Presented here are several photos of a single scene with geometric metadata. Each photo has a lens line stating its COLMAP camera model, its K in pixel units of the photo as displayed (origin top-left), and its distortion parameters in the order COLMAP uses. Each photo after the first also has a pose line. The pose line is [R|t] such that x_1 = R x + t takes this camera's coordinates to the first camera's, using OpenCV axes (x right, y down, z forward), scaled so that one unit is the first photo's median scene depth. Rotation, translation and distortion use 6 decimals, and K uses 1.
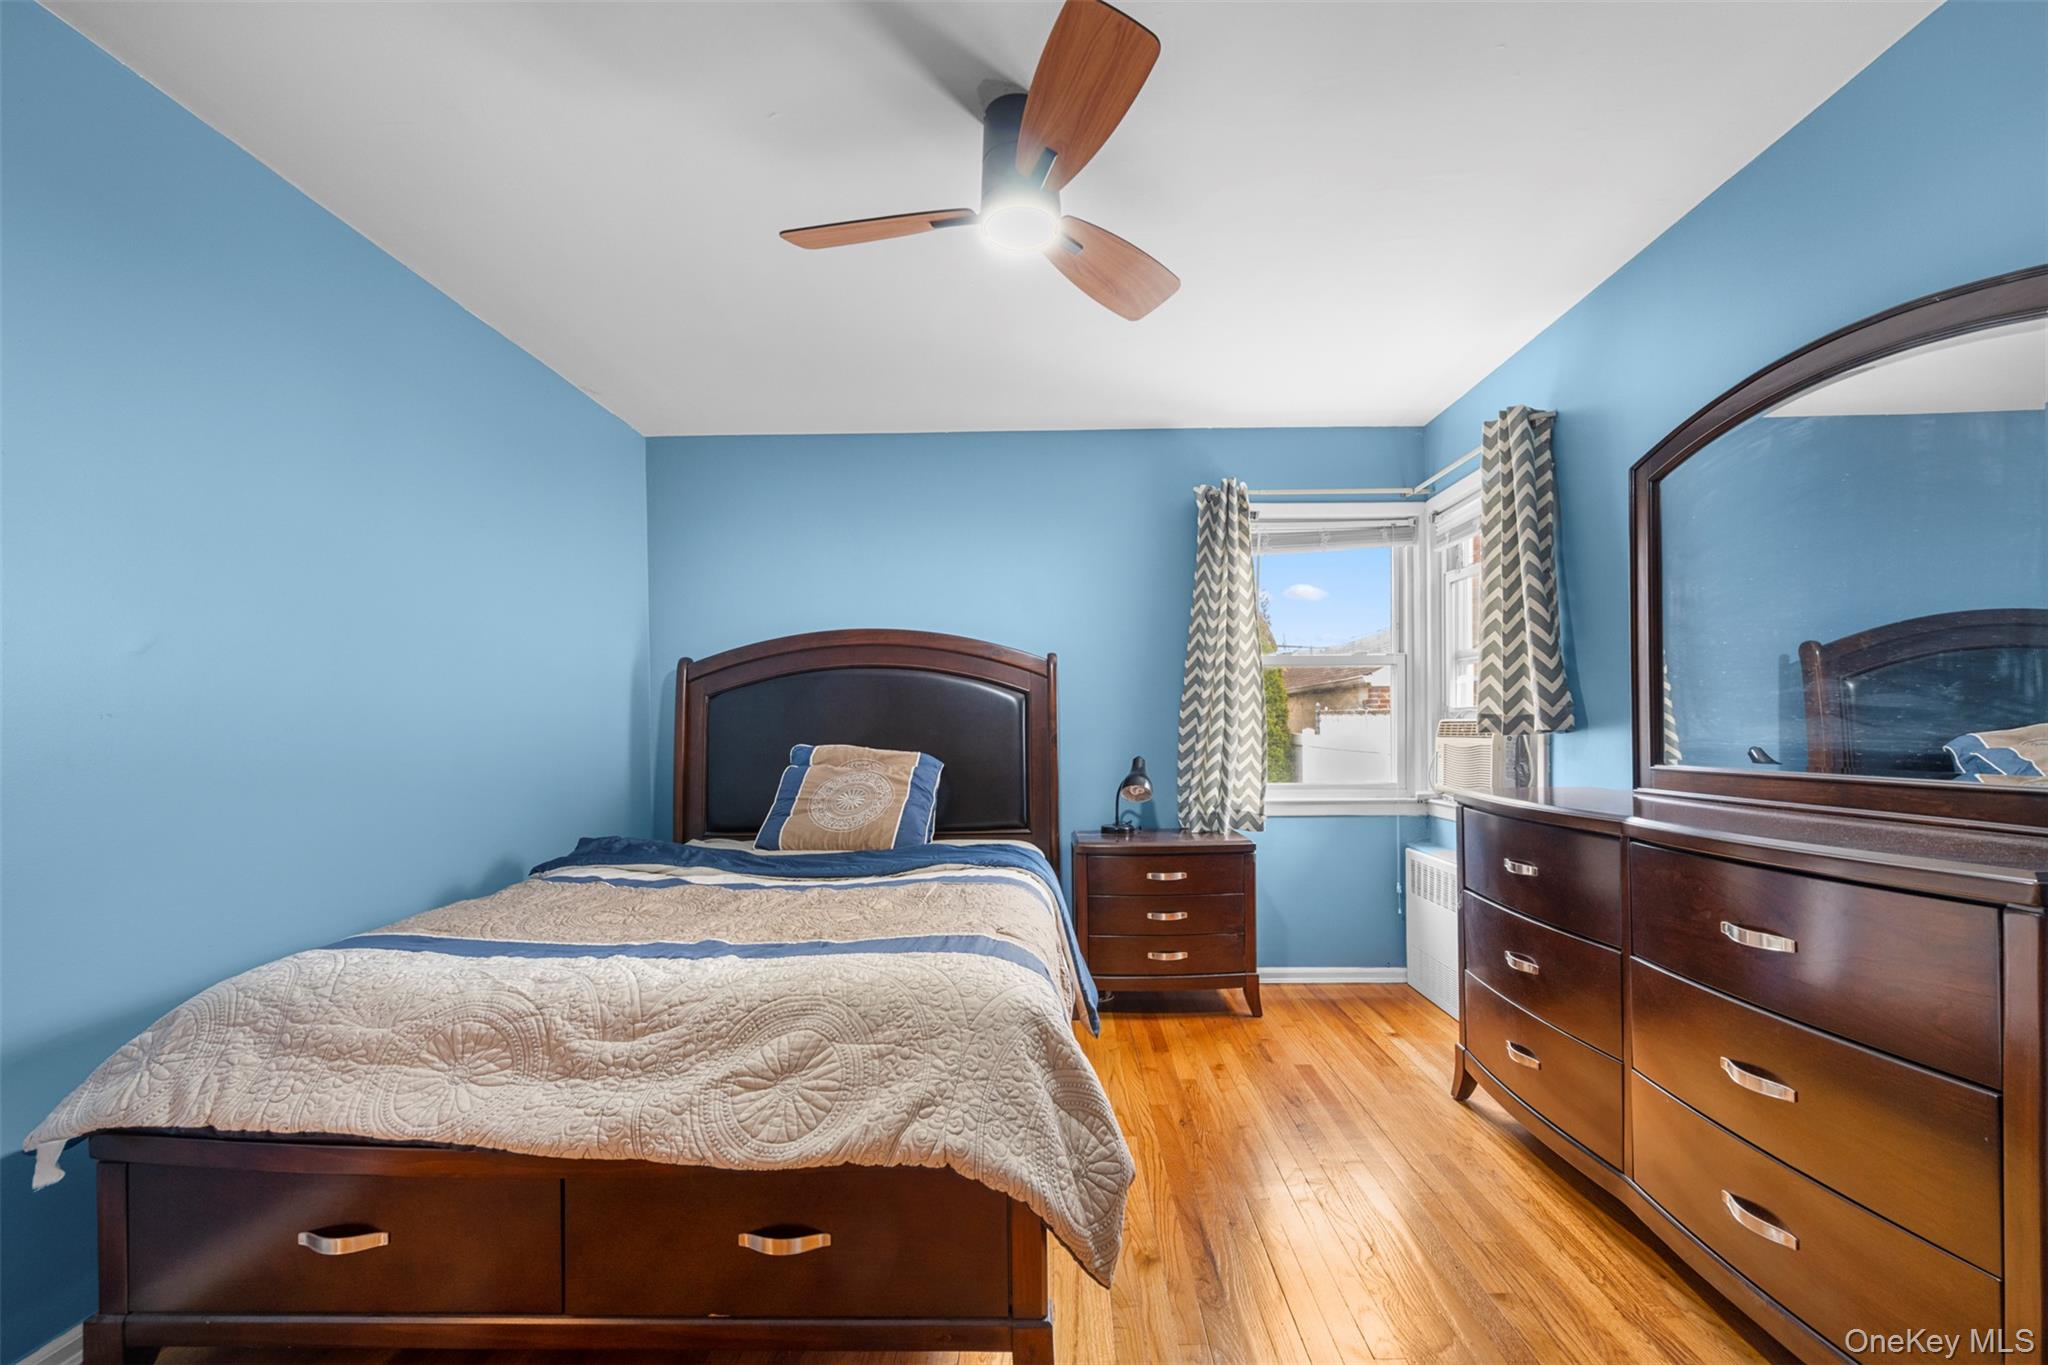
lens RADIAL K [[819.2, 0, 1020.2], [0, 819.2, 734.9], [0, 0, 1]] dist [0.003582, 0.000291]
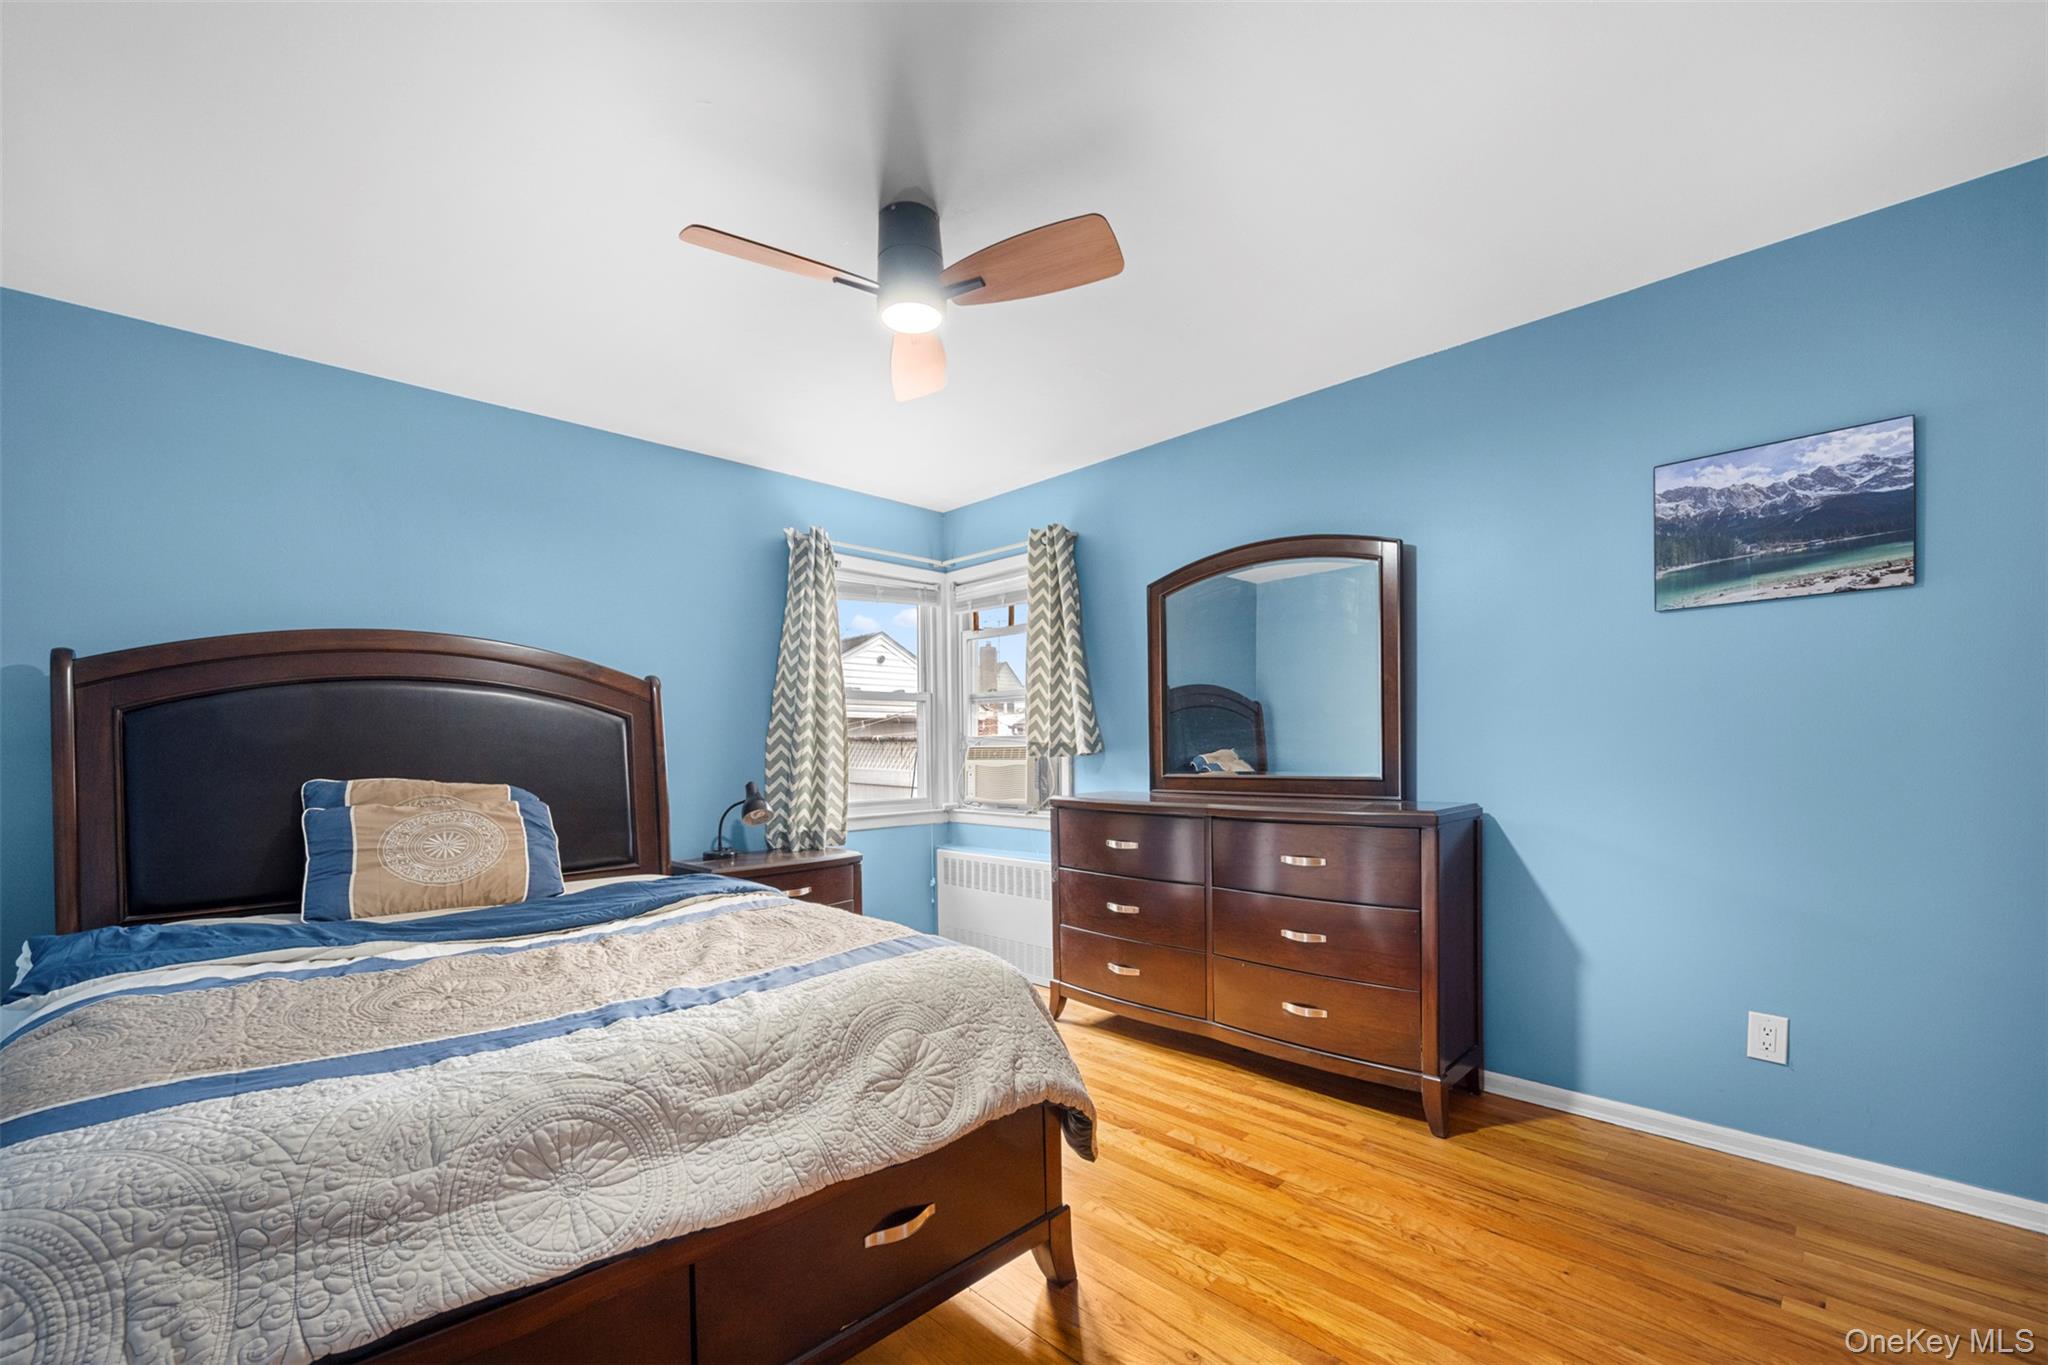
lens RADIAL K [[819.2, 0, 986.5], [0, 819.2, 759.0], [0, 0, 1]] dist [0.003582, 0.000291]
pose [[0.725354, -0.010529, 0.688295, -0.496244], [0.012697, 0.999918, 0.001915, -0.000299], [-0.688258, 0.007350, 0.725428, 0.069404]]
